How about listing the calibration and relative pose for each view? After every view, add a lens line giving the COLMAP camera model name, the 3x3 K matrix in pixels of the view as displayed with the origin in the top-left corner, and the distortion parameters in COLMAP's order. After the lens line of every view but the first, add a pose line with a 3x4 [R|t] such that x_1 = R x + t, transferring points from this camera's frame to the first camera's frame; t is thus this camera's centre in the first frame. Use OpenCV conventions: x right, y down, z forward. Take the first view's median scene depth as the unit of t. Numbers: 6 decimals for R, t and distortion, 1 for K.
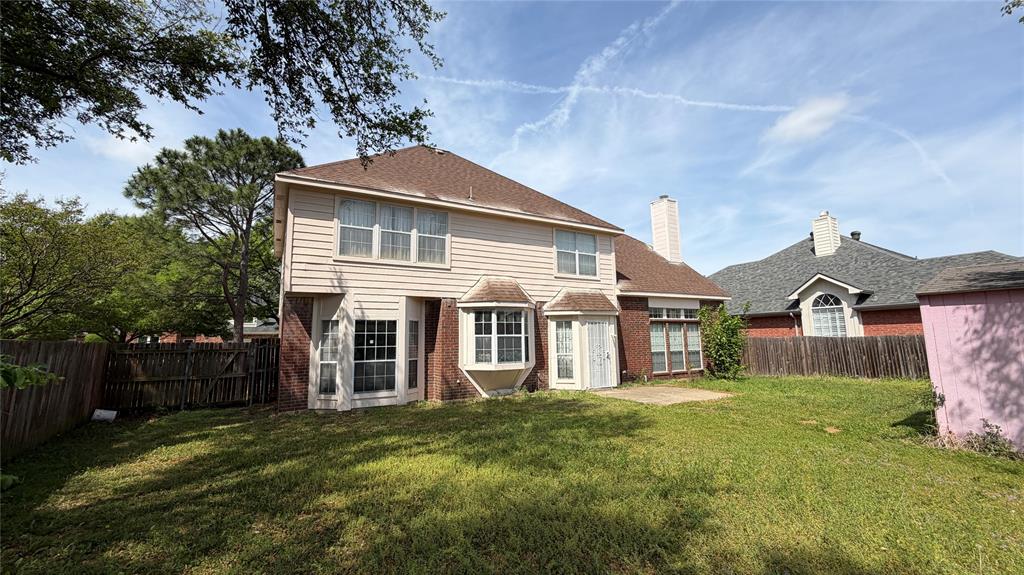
lens RADIAL K [[408.4, 0, 507.9], [0, 408.4, 286.5], [0, 0, 1]] dist [0.000114, 0.000260]
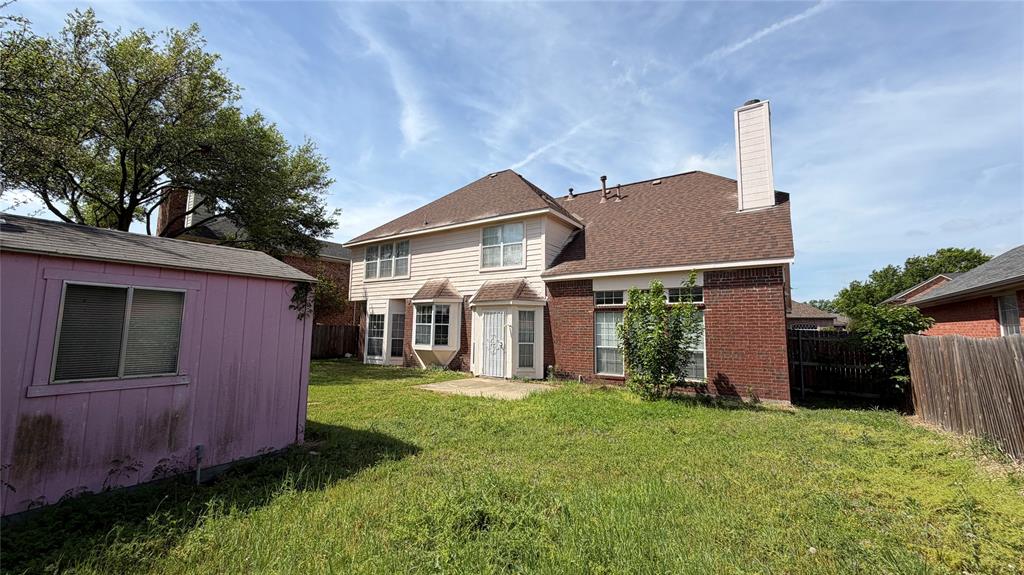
lens RADIAL K [[408.4, 0, 507.9], [0, 408.4, 286.5], [0, 0, 1]] dist [0.000114, 0.000260]
pose [[0.437597, -0.079765, -0.895626, 1.234103], [0.089777, 0.994956, -0.044746, 0.077660], [0.894678, -0.060826, 0.442551, 0.624648]]
